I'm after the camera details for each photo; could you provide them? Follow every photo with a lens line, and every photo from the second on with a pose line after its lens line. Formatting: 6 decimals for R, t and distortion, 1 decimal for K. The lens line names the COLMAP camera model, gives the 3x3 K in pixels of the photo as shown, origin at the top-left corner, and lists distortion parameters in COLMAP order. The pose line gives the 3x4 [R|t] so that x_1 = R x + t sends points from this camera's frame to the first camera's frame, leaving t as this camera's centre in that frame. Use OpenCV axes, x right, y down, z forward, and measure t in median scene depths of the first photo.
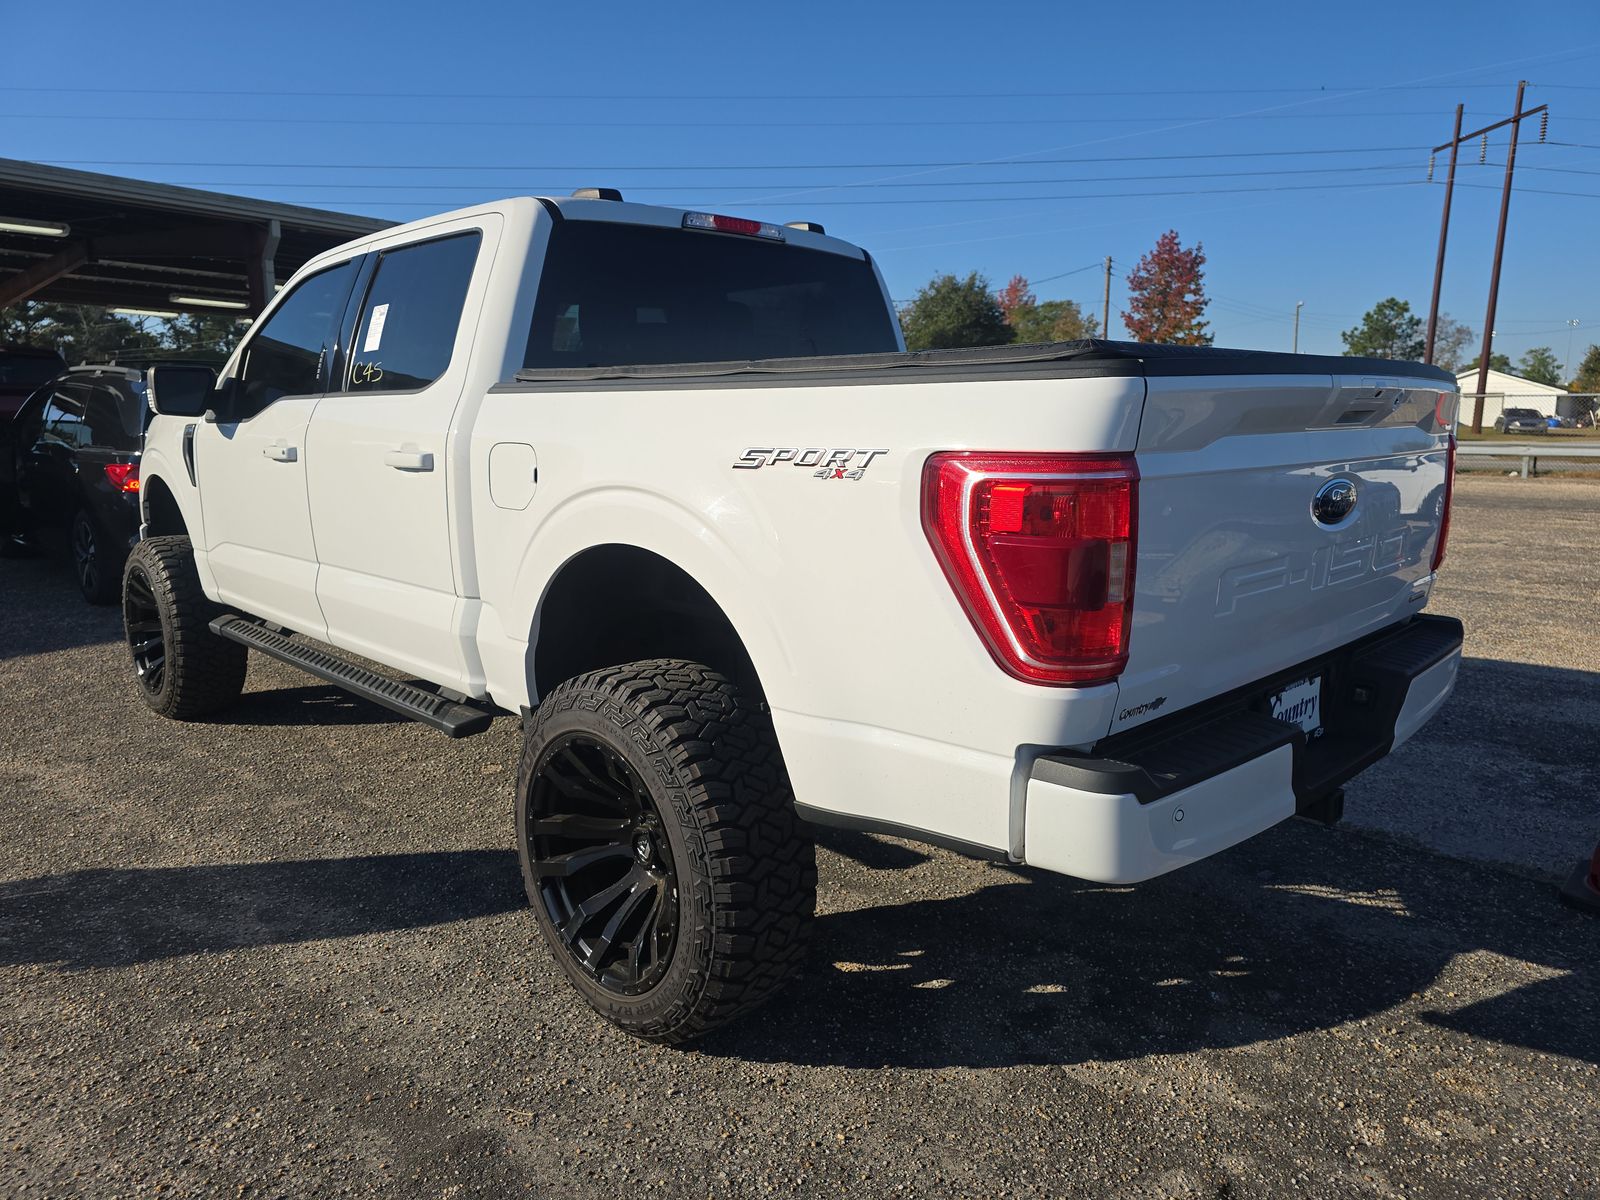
lens RADIAL K [[1096.0, 0, 800.0], [0, 1096.0, 600.0], [0, 0, 1]] dist [0.048009, -0.051794]
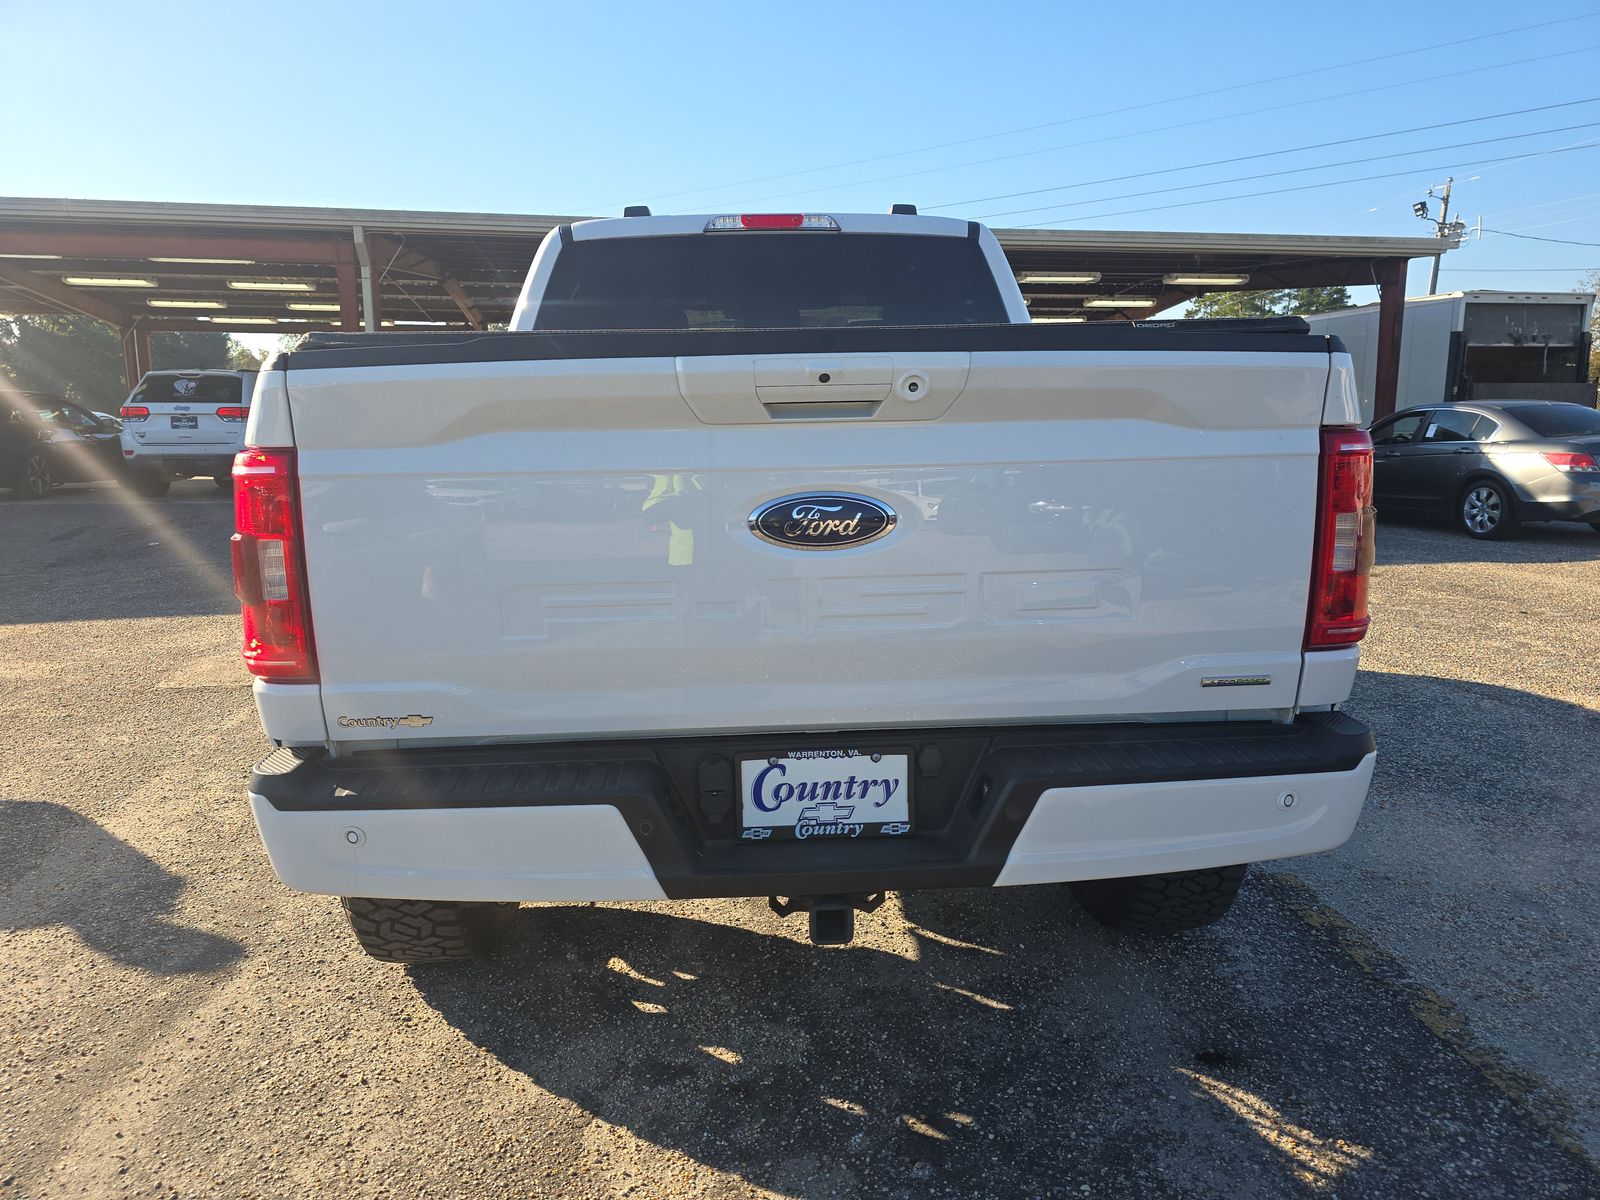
lens RADIAL K [[1096.0, 0, 800.0], [0, 1096.0, 600.0], [0, 0, 1]] dist [0.048009, -0.051794]
pose [[0.742622, 0.097793, -0.662532, 0.702811], [-0.097240, 0.994543, 0.037805, -0.044138], [0.662613, 0.036350, 0.748079, 0.308773]]
